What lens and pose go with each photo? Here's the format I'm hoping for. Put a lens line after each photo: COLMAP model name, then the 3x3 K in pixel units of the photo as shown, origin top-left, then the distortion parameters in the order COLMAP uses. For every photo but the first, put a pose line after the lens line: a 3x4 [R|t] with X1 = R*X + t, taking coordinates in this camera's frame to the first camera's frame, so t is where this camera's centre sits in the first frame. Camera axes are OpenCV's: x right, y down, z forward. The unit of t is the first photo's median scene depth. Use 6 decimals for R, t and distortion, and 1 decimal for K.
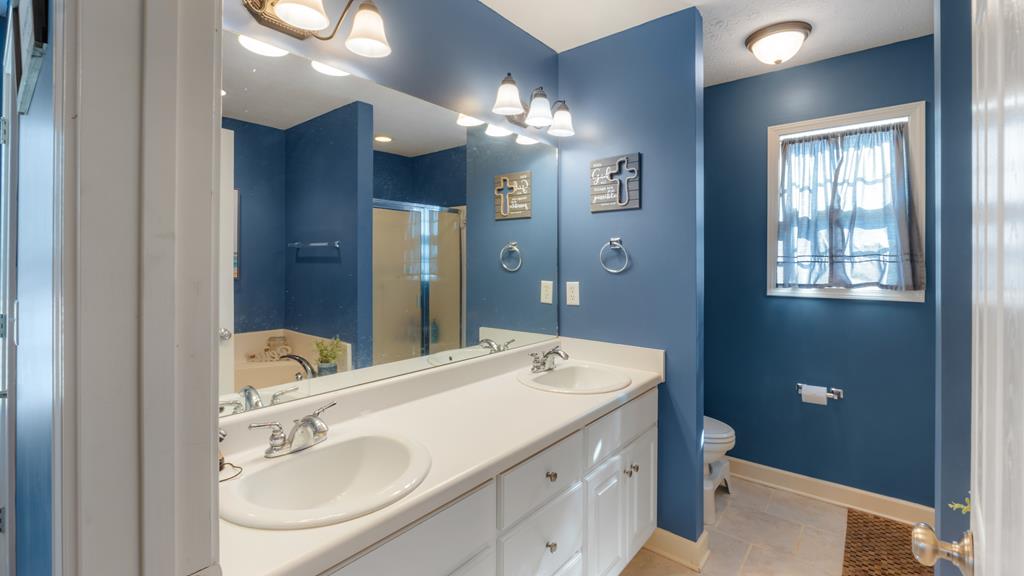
lens RADIAL K [[438.3, 0, 513.0], [0, 438.3, 265.3], [0, 0, 1]] dist [-0.006809, 0.000320]
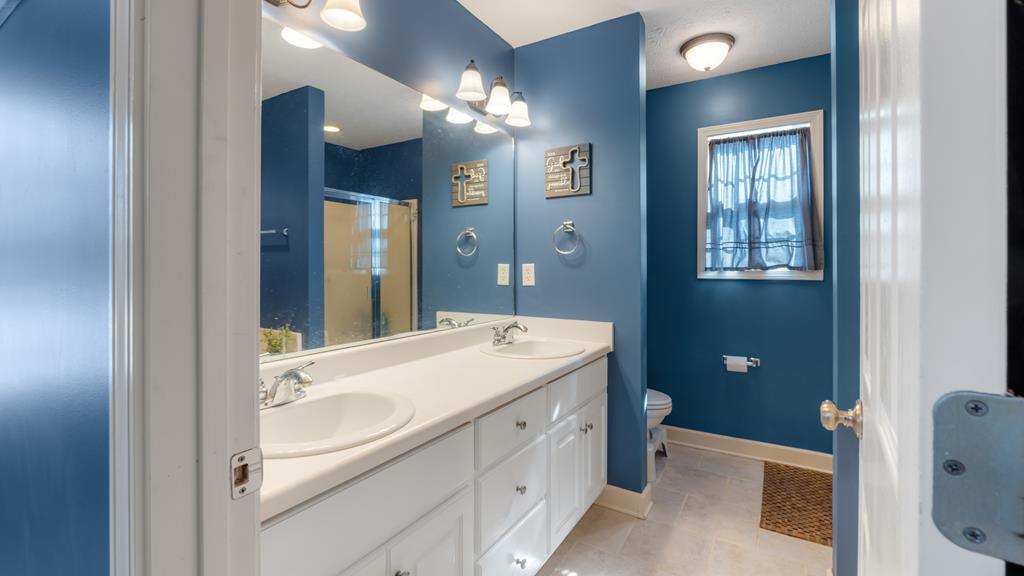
lens RADIAL K [[441.0, 0, 511.1], [0, 441.0, 279.4], [0, 0, 1]] dist [-0.004506, -0.000496]
pose [[0.989547, -0.002716, 0.144188, -0.061529], [0.002668, 0.999996, 0.000531, 0.077361], [-0.144189, -0.000140, 0.989550, -0.055279]]
